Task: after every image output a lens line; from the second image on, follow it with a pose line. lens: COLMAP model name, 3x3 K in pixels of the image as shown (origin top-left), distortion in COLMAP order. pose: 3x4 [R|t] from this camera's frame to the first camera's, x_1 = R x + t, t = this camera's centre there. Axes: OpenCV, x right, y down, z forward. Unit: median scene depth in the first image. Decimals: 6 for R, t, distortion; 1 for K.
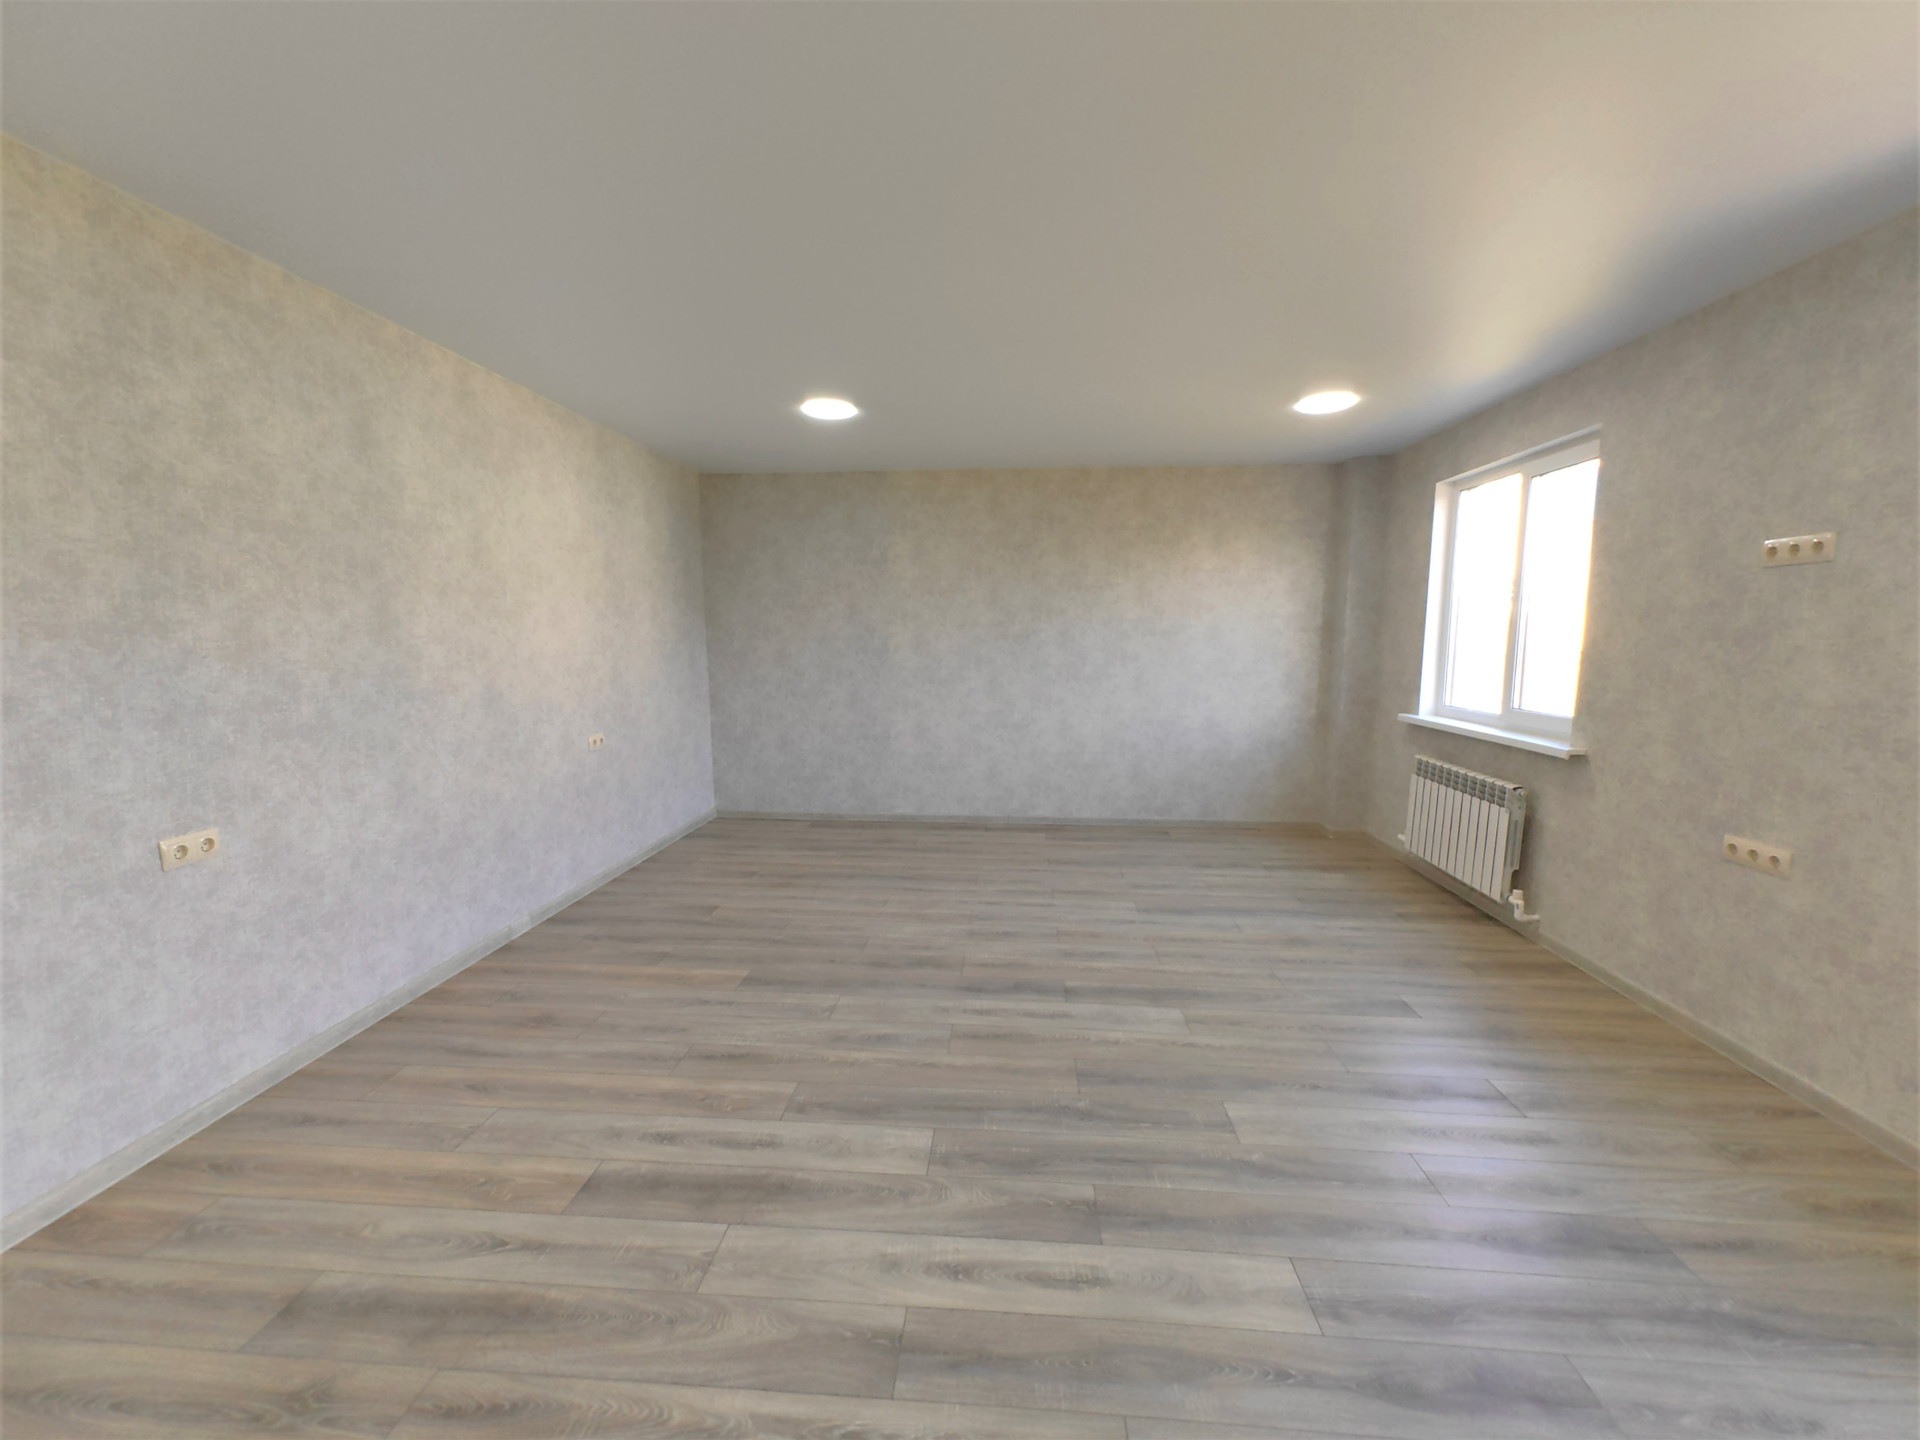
lens RADIAL K [[761.6, 0, 951.3], [0, 761.6, 725.7], [0, 0, 1]] dist [0.001035, -0.000460]
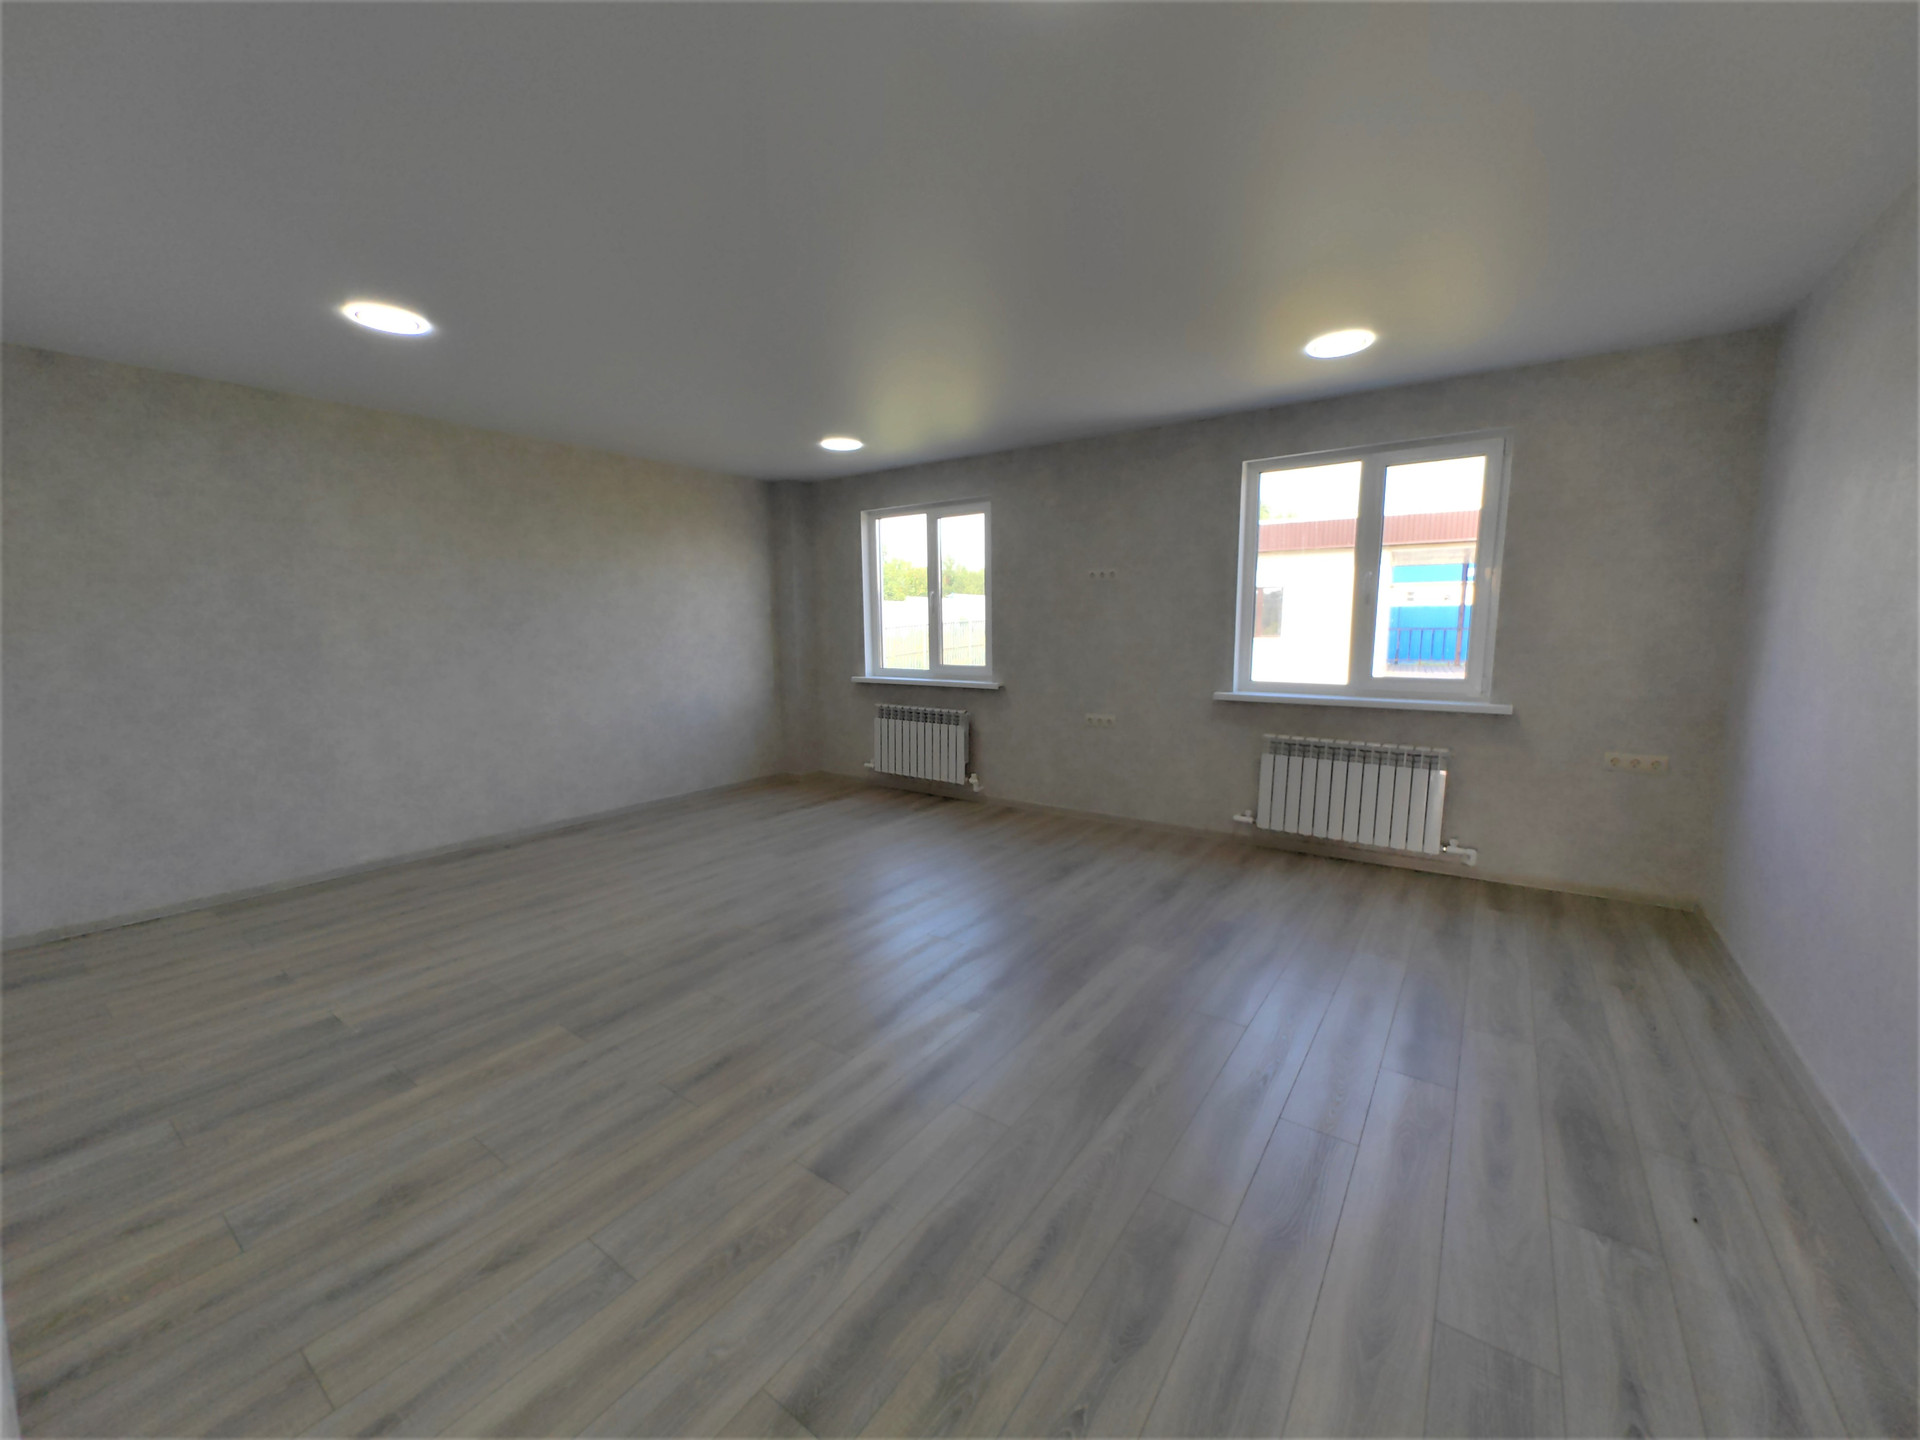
lens RADIAL K [[761.6, 0, 951.3], [0, 761.6, 725.7], [0, 0, 1]] dist [0.001035, -0.000460]
pose [[0.516036, -0.120324, 0.848074, -0.637014], [0.113003, 0.990994, 0.071842, -0.008941], [-0.849080, 0.058762, 0.524985, 0.175291]]
